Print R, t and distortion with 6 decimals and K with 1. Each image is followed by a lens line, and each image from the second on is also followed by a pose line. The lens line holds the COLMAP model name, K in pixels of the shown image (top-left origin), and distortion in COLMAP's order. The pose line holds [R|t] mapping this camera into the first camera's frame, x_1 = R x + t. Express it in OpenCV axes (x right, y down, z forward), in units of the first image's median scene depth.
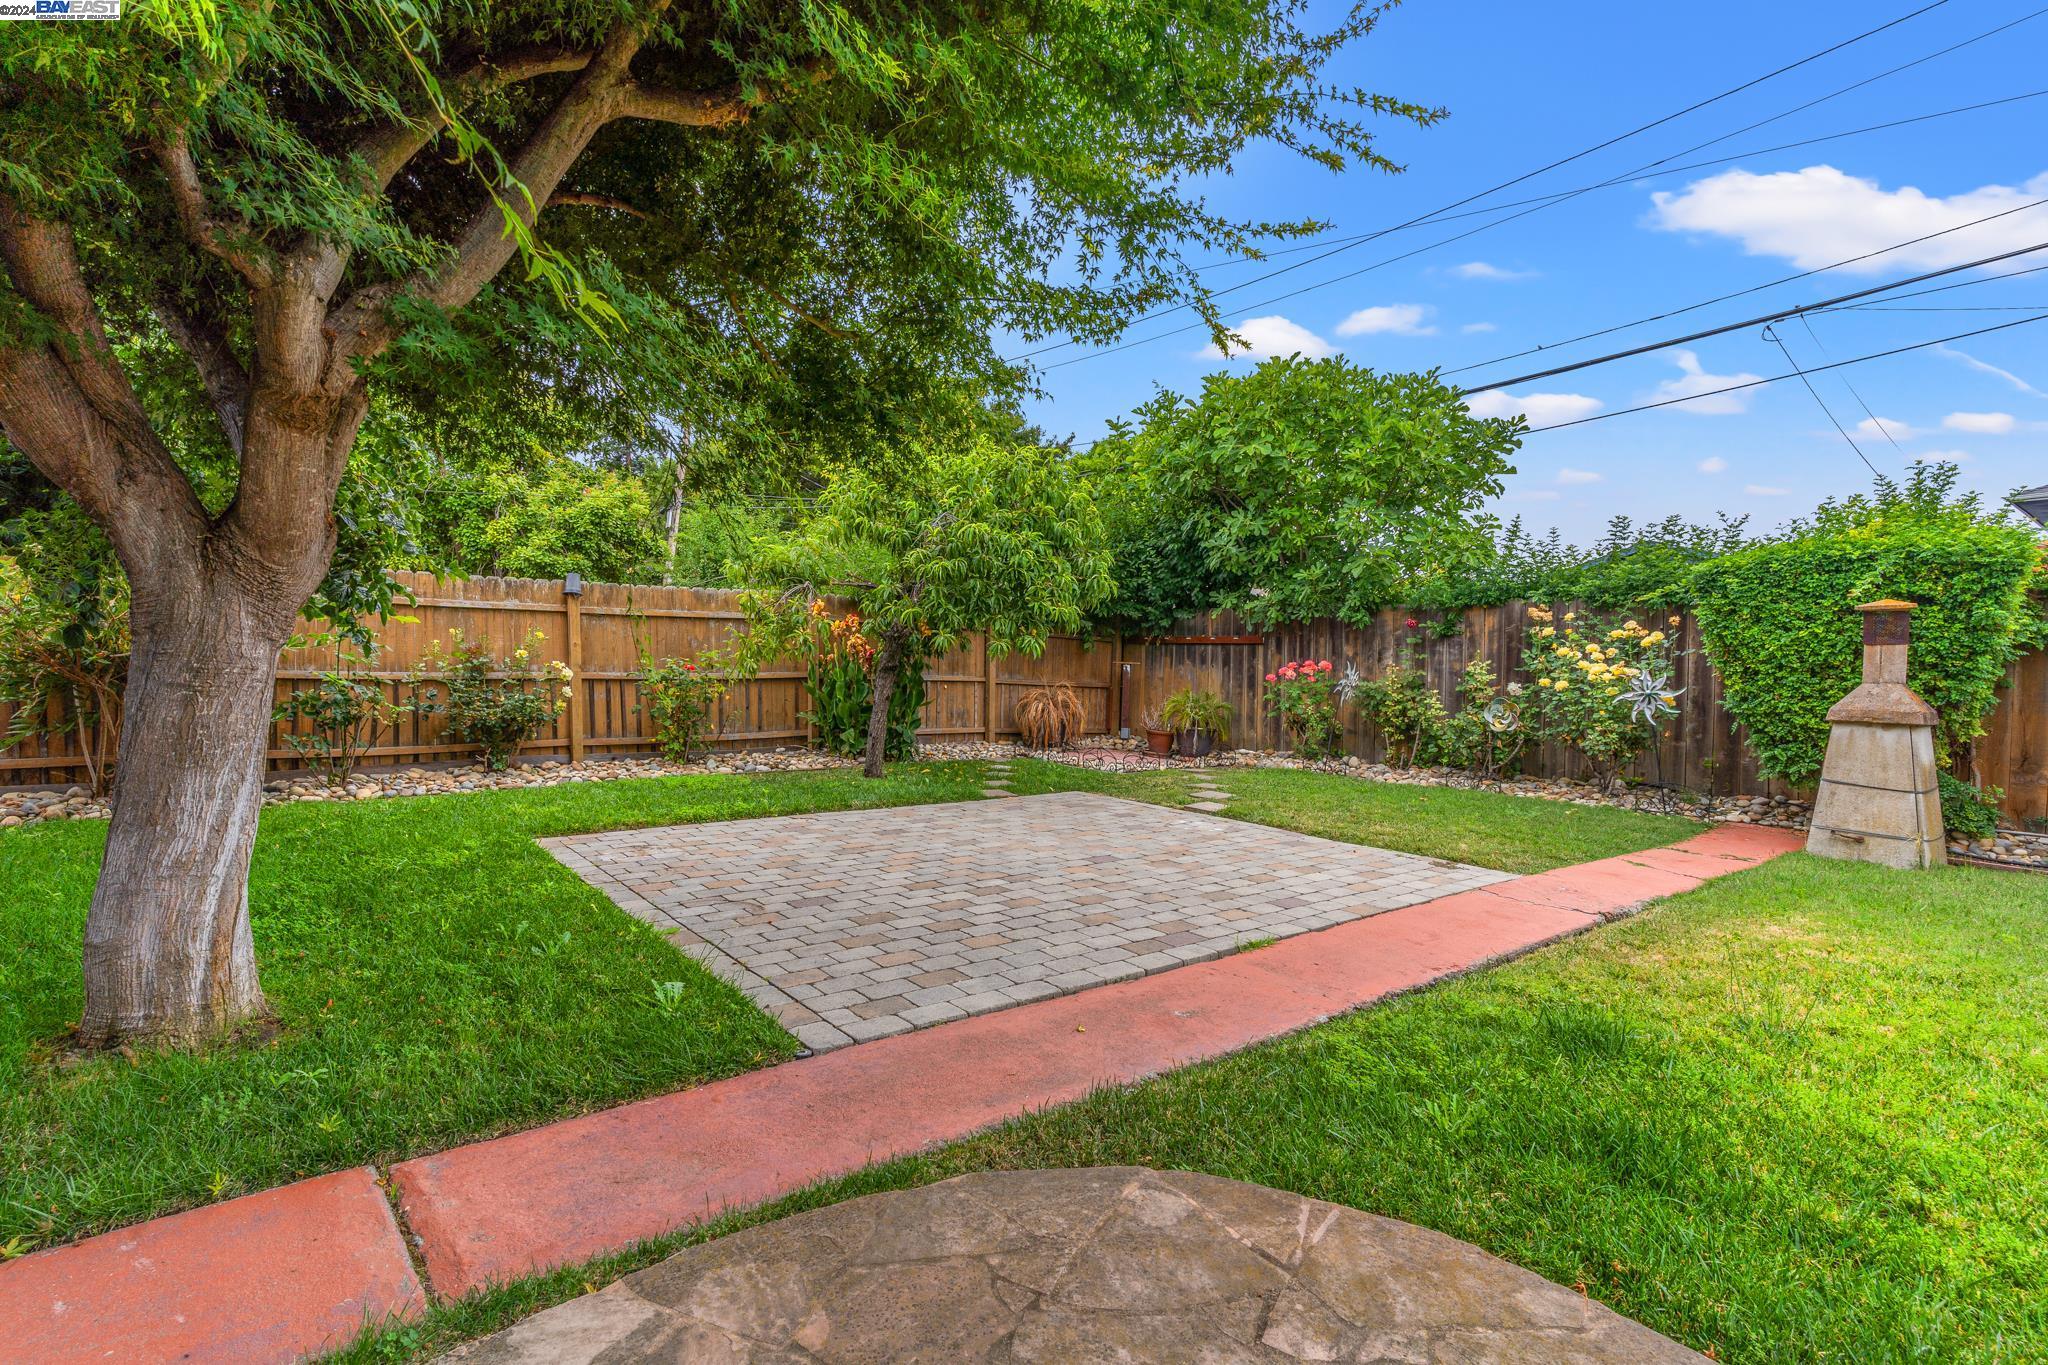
lens RADIAL K [[976.8, 0, 1028.3], [0, 976.8, 677.3], [0, 0, 1]] dist [0.001812, 0.000106]
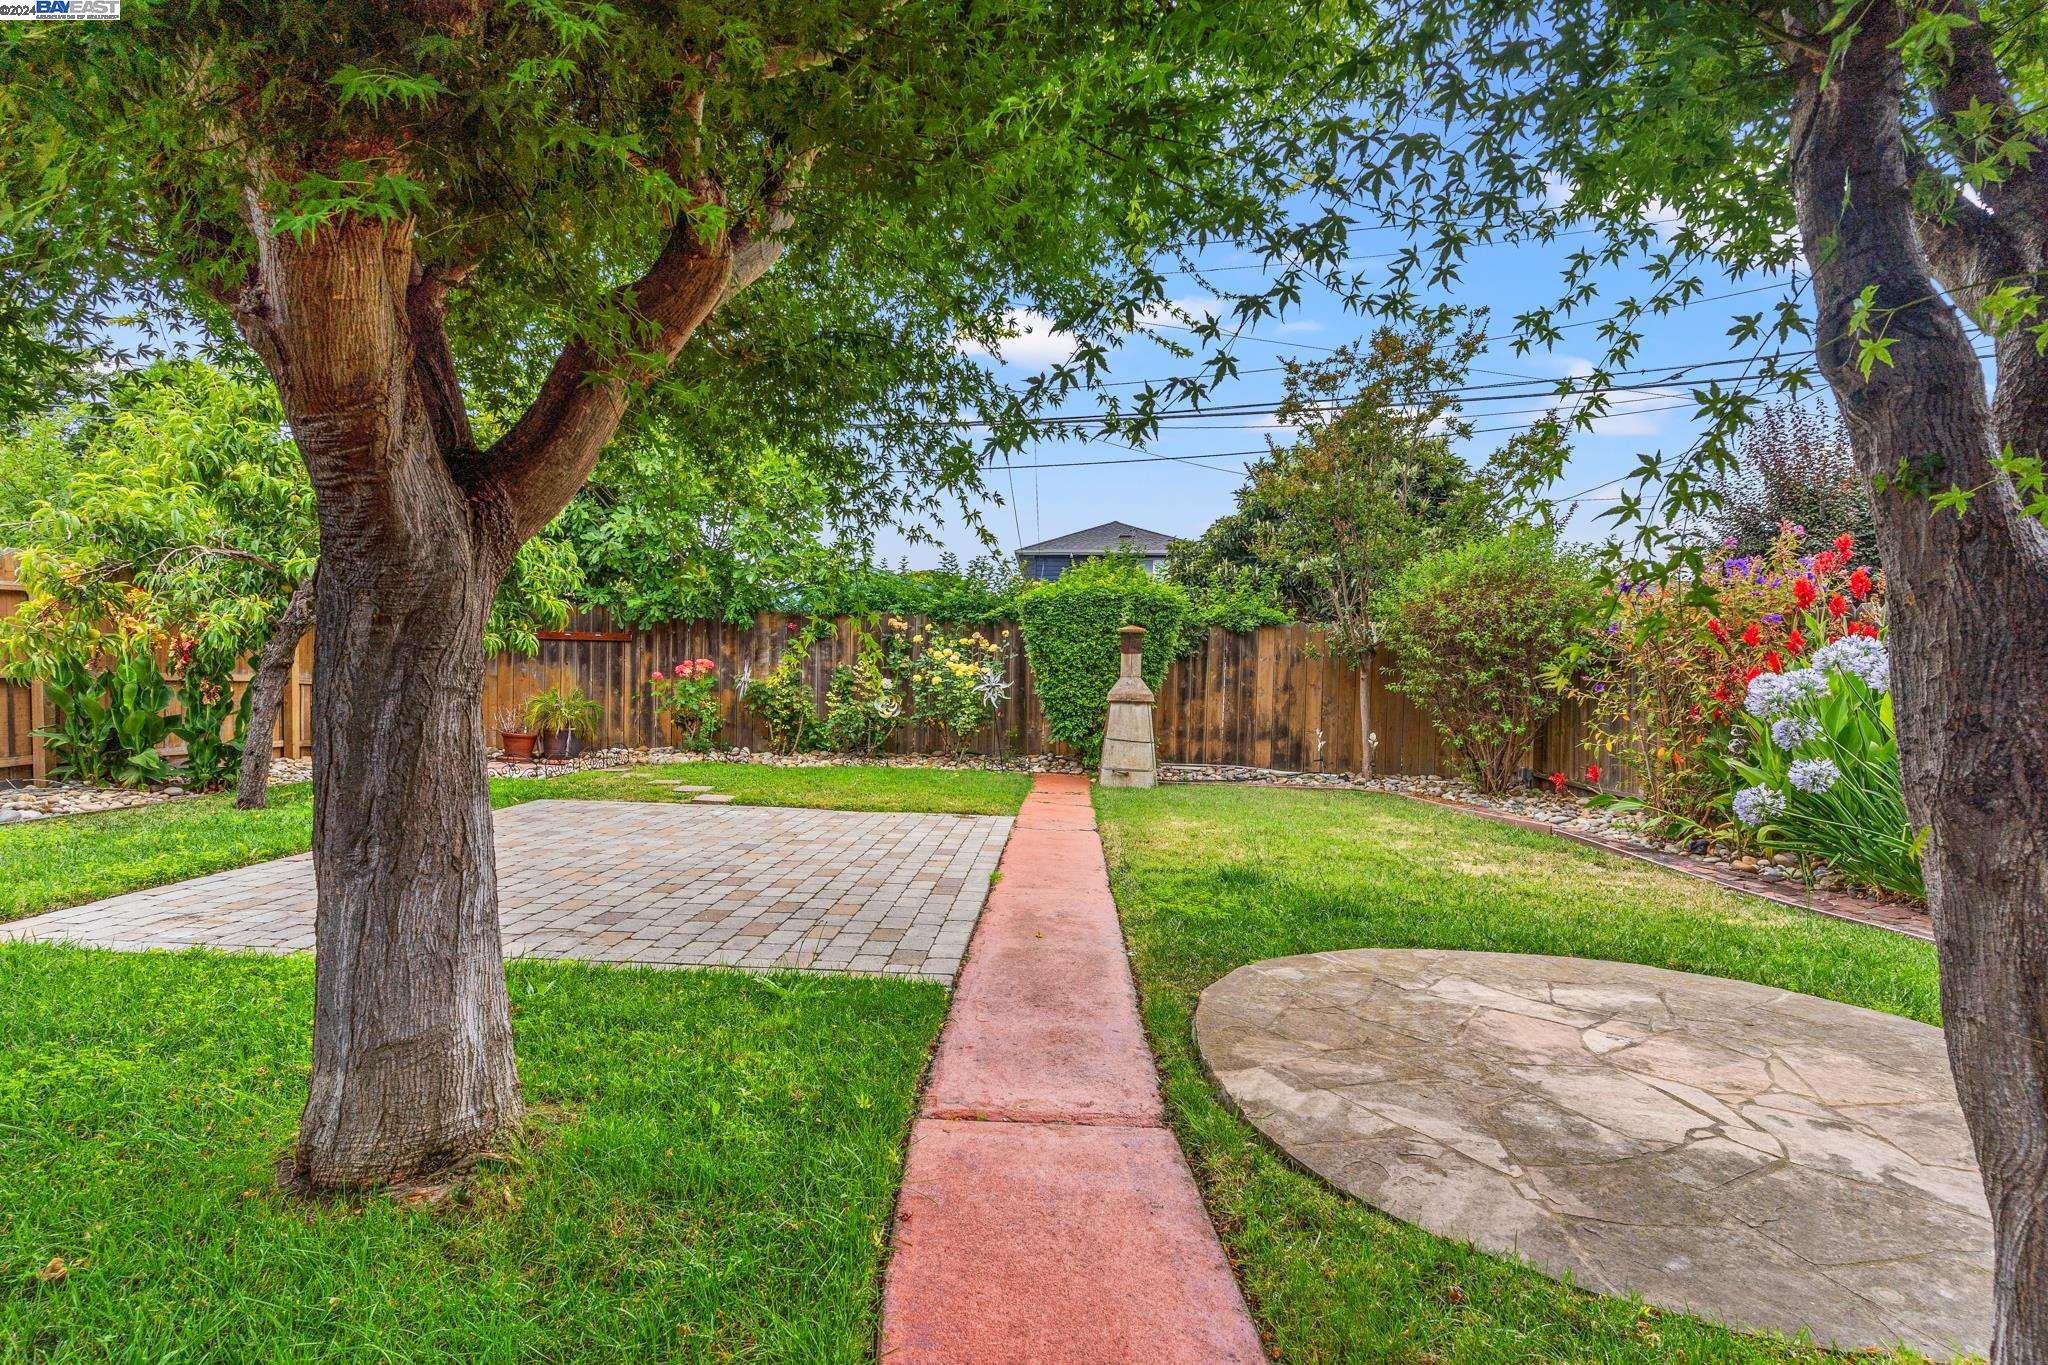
lens RADIAL K [[976.8, 0, 1043.3], [0, 976.8, 681.9], [0, 0, 1]] dist [0.001812, 0.000106]
pose [[0.650111, -0.009433, 0.759781, -0.396039], [0.003271, 0.999948, 0.009616, -0.001901], [-0.759832, -0.003766, 0.650109, 0.048194]]
